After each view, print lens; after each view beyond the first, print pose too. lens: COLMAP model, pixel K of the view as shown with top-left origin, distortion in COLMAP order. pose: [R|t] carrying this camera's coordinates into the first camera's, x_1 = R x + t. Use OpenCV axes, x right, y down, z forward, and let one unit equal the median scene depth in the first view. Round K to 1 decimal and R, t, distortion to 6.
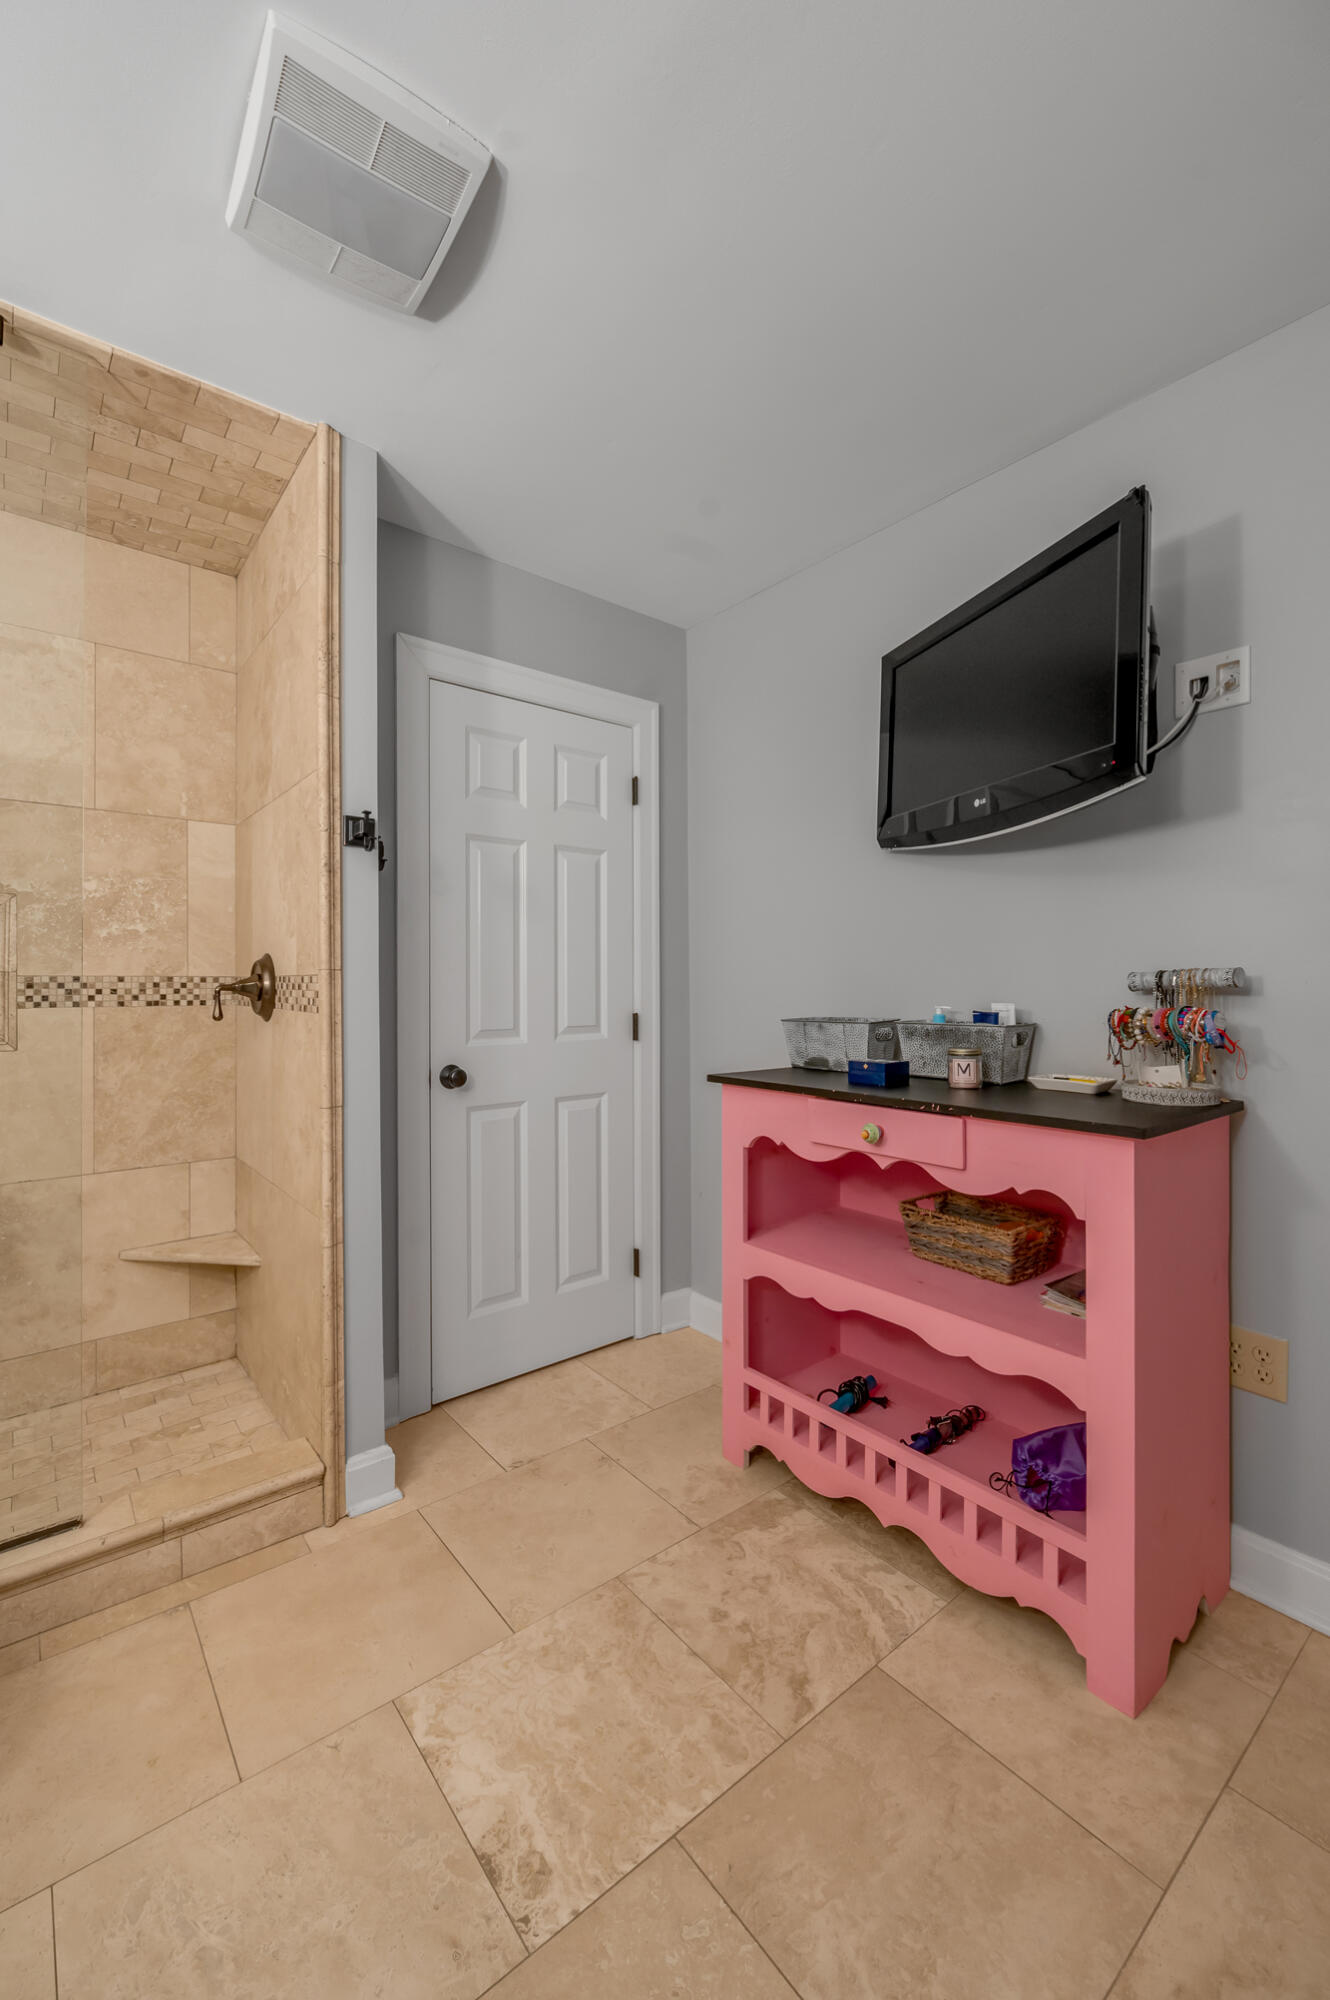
lens RADIAL K [[814.0, 0, 661.7], [0, 814.0, 988.8], [0, 0, 1]] dist [-0.005463, 0.000148]
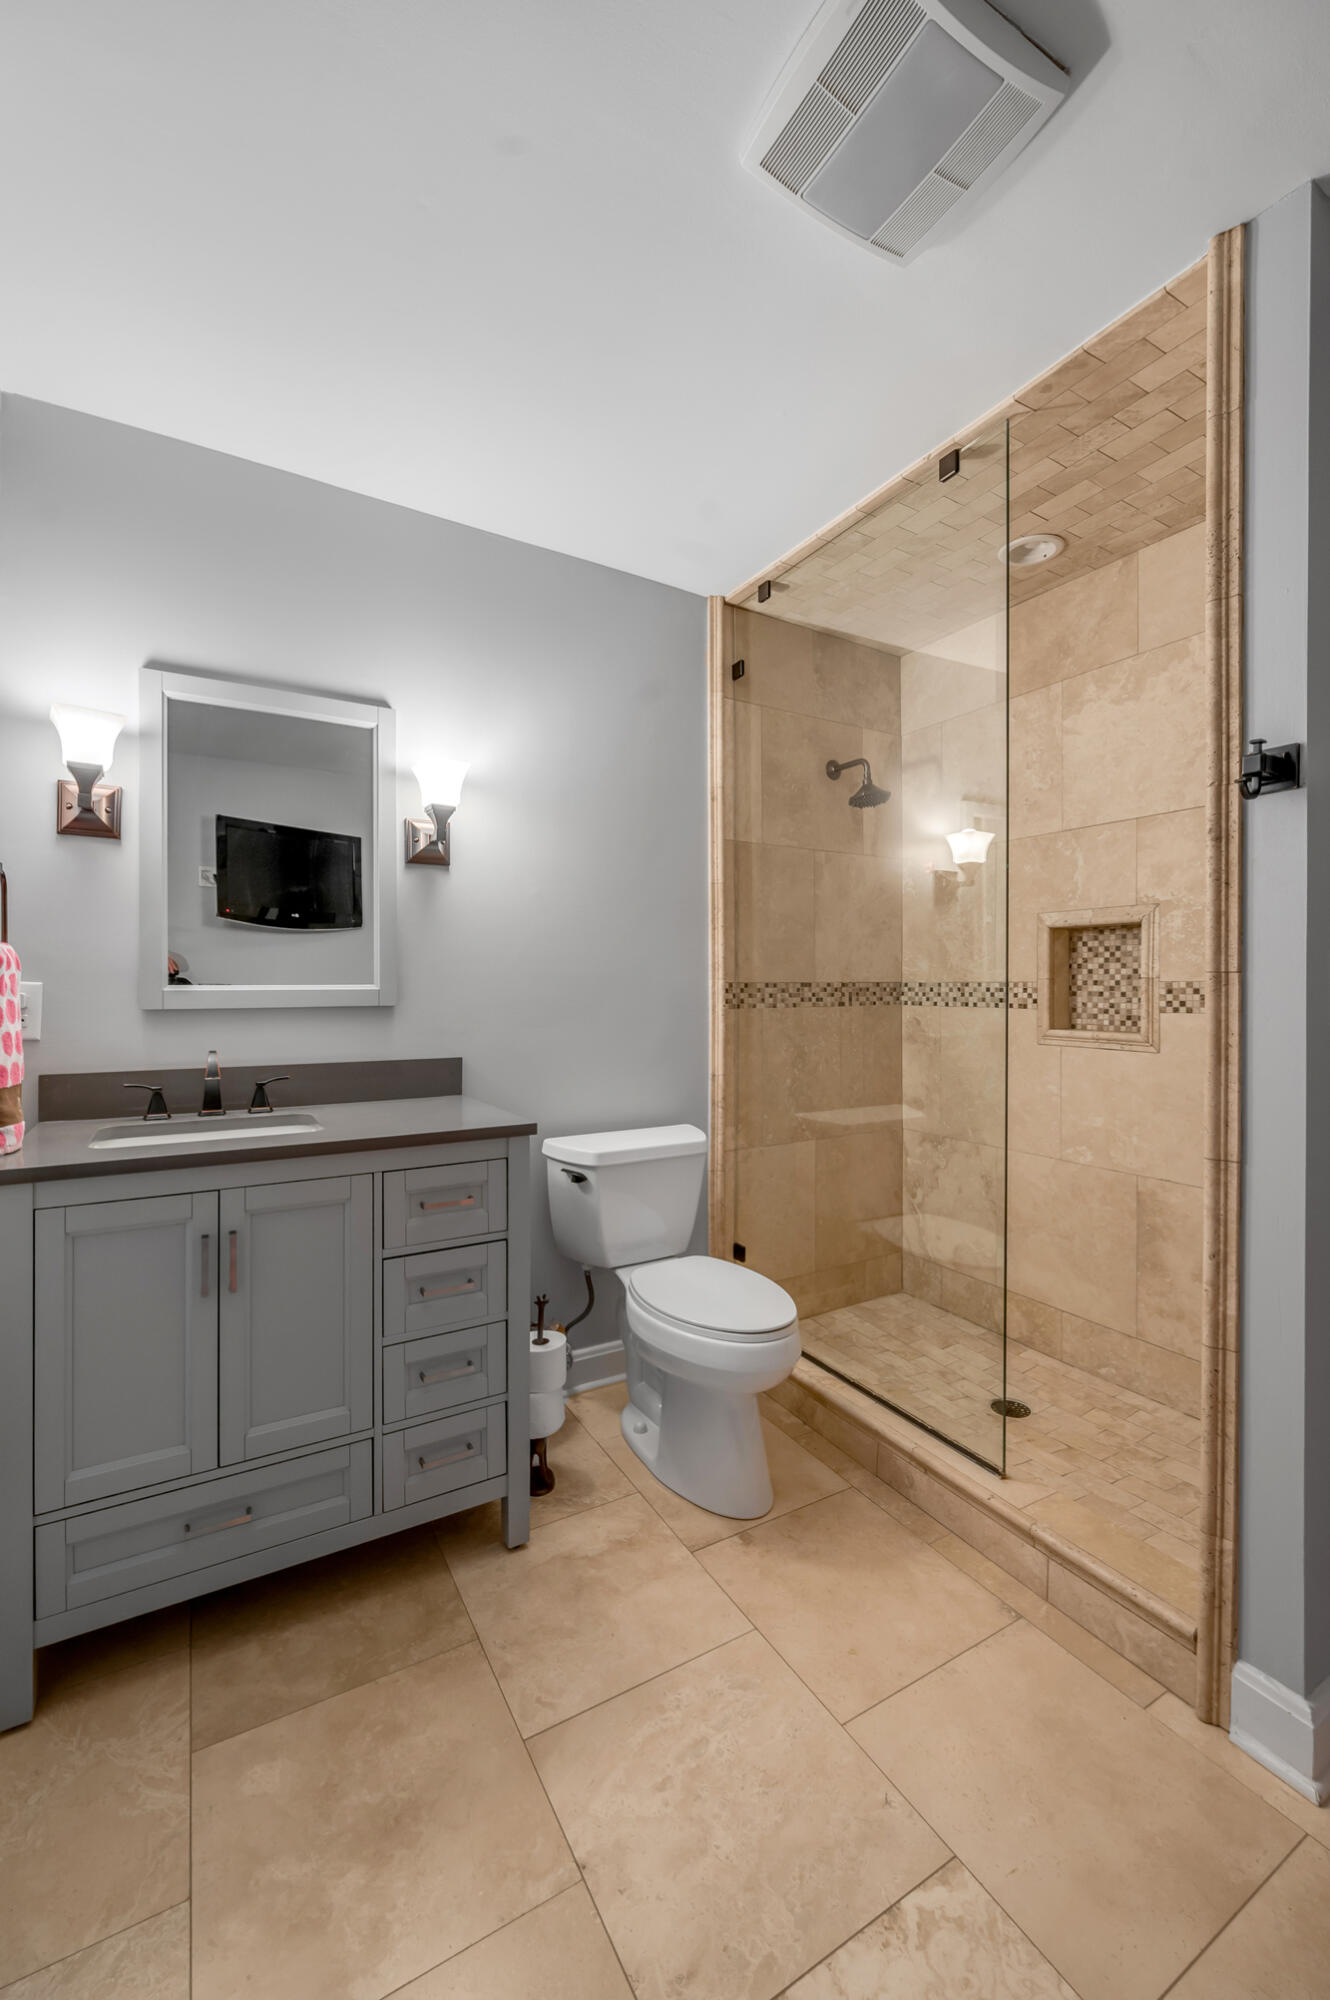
lens RADIAL K [[814.0, 0, 661.7], [0, 814.0, 988.8], [0, 0, 1]] dist [-0.005463, 0.000148]
pose [[-0.151271, 0.003703, -0.988485, 0.393379], [-0.004275, 0.999981, 0.004400, -0.009950], [0.988483, 0.004891, -0.151252, 0.611535]]
